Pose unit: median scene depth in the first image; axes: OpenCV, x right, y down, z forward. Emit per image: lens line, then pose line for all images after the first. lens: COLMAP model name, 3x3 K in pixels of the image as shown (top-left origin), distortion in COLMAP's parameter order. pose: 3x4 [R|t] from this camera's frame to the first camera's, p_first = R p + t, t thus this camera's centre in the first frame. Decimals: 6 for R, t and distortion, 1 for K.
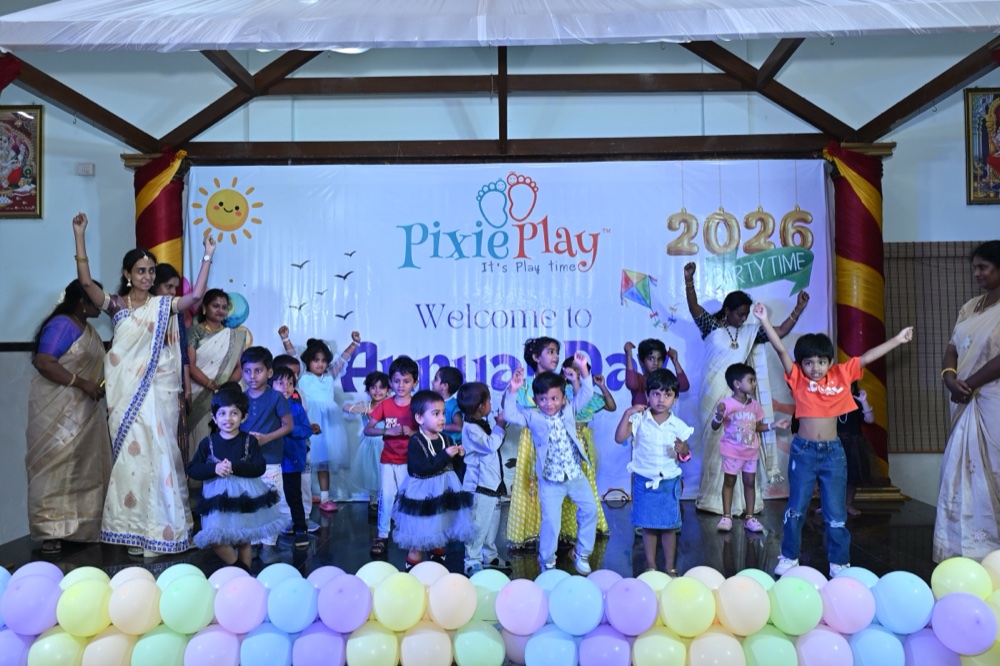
lens RADIAL K [[892.1, 0, 503.1], [0, 892.1, 315.3], [0, 0, 1]] dist [0.005571, 0.001187]
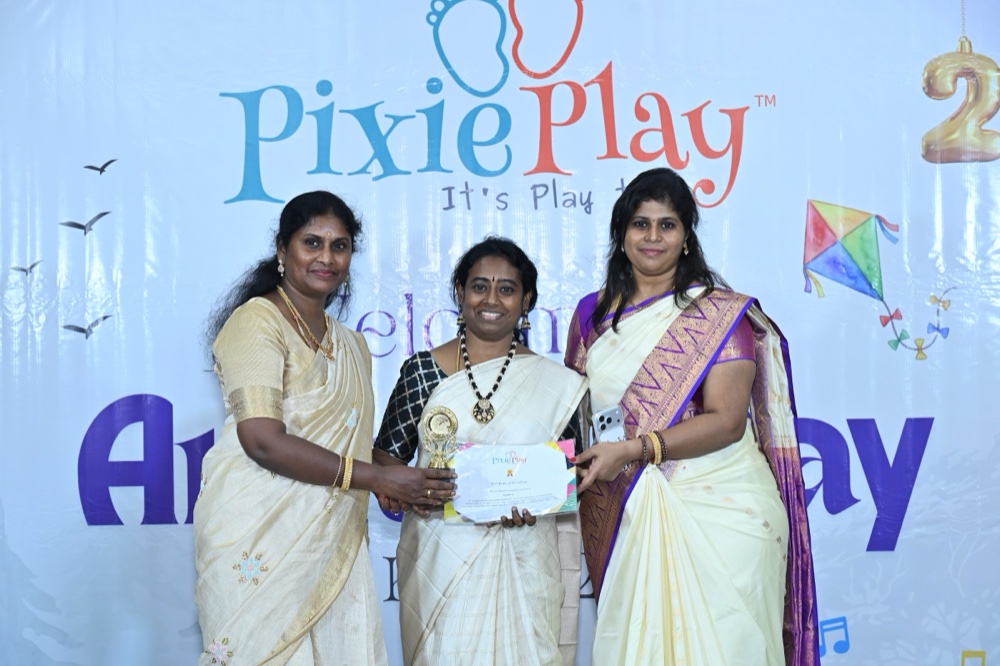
lens RADIAL K [[1945.9, 0, 499.7], [0, 1945.9, 339.2], [0, 0, 1]] dist [0.011068, -0.114950]
pose [[0.999928, -0.009828, 0.006864, -0.005693], [0.009728, 0.999849, 0.014430, -0.004774], [-0.007005, -0.014362, 0.999872, 0.159491]]
